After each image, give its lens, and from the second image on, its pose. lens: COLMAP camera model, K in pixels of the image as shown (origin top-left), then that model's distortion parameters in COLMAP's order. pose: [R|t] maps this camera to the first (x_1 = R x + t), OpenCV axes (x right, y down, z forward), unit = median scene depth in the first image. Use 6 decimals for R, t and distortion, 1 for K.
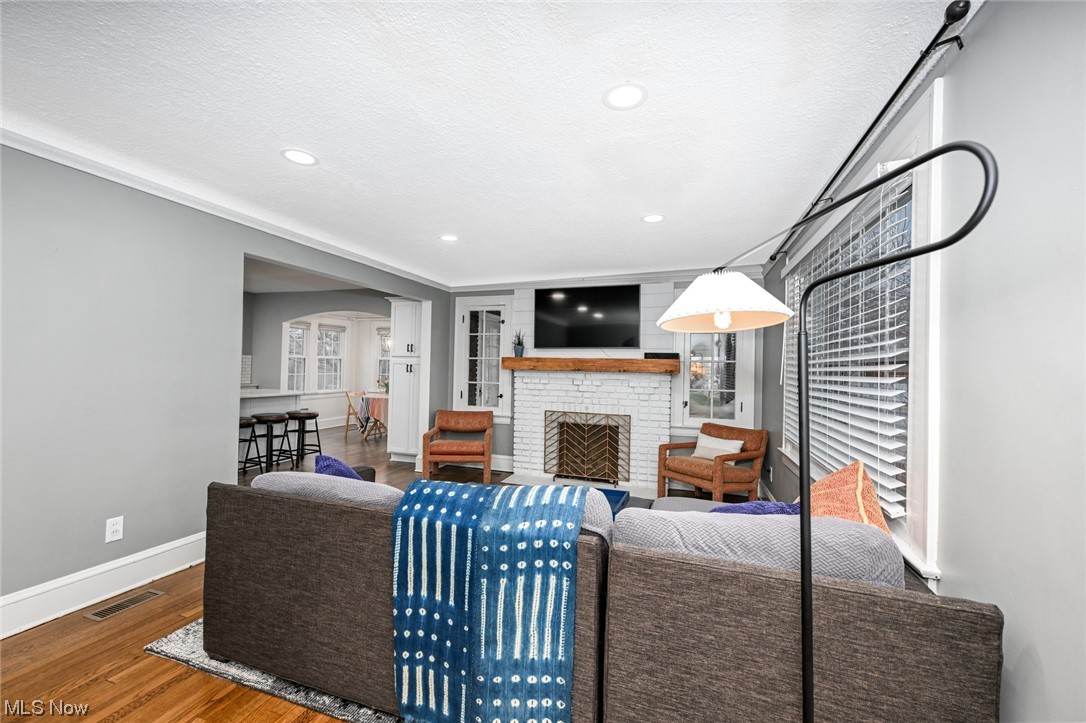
lens RADIAL K [[433.1, 0, 549.6], [0, 433.1, 363.8], [0, 0, 1]] dist [-0.006954, -0.000154]
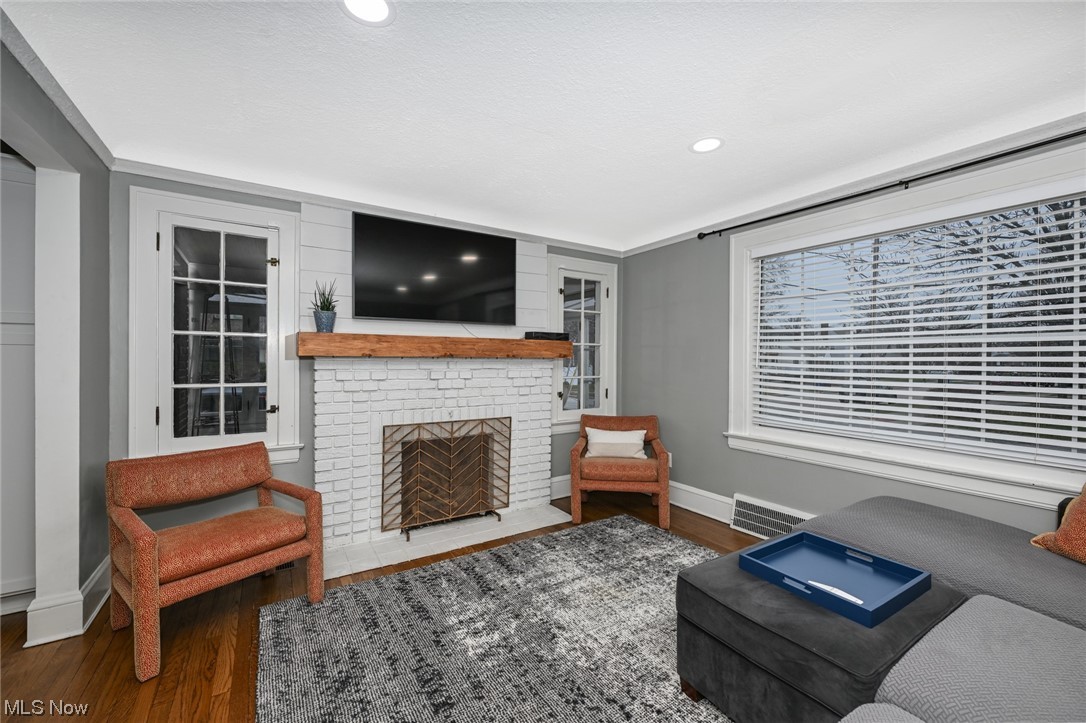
lens RADIAL K [[427.9, 0, 537.9], [0, 427.9, 361.0], [0, 0, 1]] dist [-0.000306, 0.000216]
pose [[0.635531, -0.021598, 0.771773, -0.322670], [-0.003279, 0.999524, 0.030672, 0.002251], [-0.772068, -0.022023, 0.635158, 0.479304]]
